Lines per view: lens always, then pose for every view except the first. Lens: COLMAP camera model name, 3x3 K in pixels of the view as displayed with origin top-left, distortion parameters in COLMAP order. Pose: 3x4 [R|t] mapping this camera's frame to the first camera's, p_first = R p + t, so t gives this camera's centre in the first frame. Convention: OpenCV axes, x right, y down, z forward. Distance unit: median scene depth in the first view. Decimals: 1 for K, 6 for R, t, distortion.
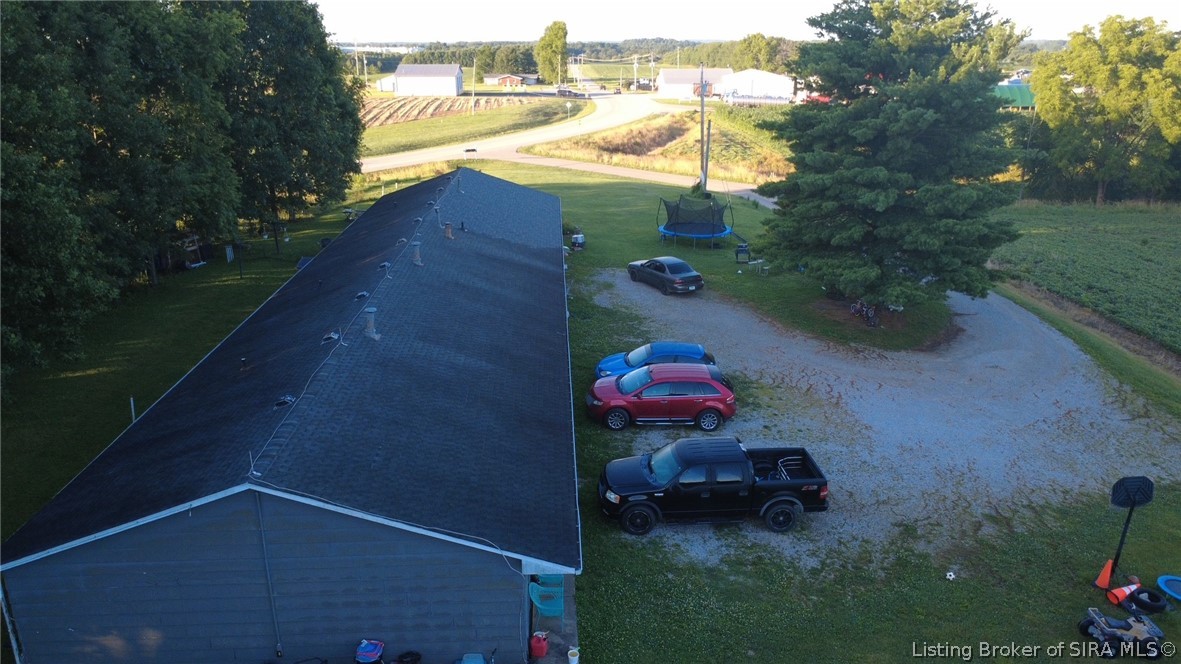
lens RADIAL K [[856.3, 0, 590.5], [0, 856.3, 332.0], [0, 0, 1]] dist [-0.003872, 0.006022]
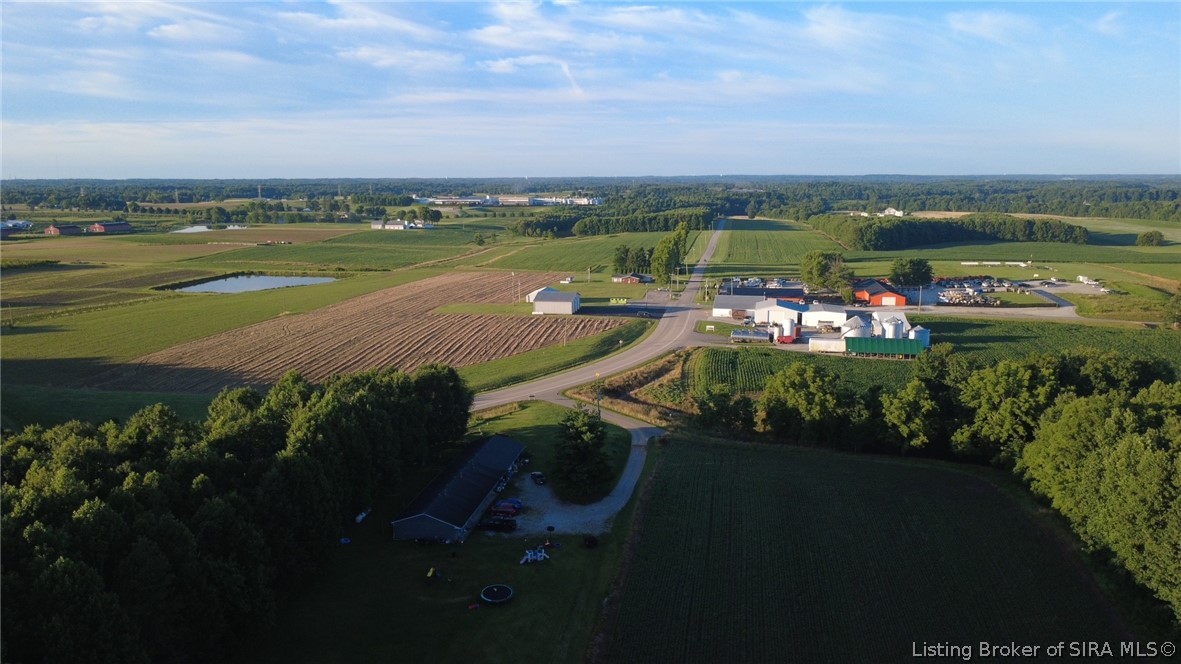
lens RADIAL K [[856.3, 0, 590.5], [0, 856.3, 332.0], [0, 0, 1]] dist [-0.003872, 0.006022]
pose [[0.978465, 0.031169, -0.204046, 1.185569], [-0.060886, 0.988132, -0.141027, -0.207060], [0.197229, 0.150413, 0.968750, -2.930133]]
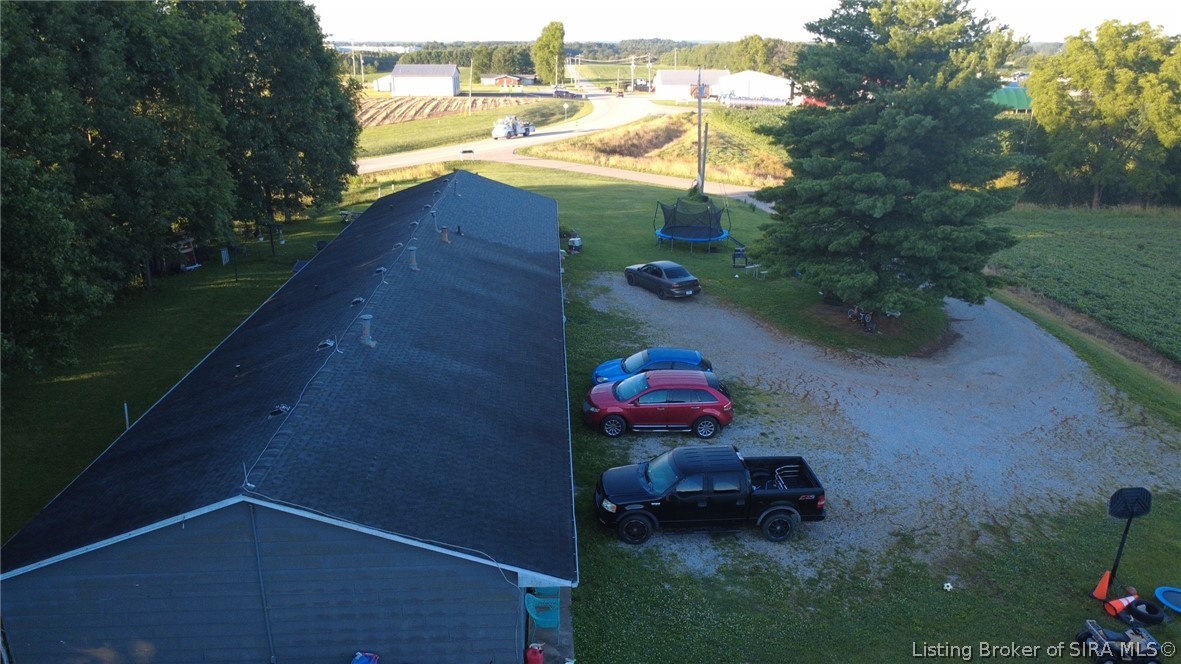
lens RADIAL K [[856.3, 0, 590.5], [0, 856.3, 332.0], [0, 0, 1]] dist [-0.003872, 0.006022]
pose [[0.999986, 0.003089, 0.004369, -0.000536], [-0.003088, 0.999995, -0.000250, -0.005503], [-0.004370, 0.000236, 0.999990, 0.002861]]
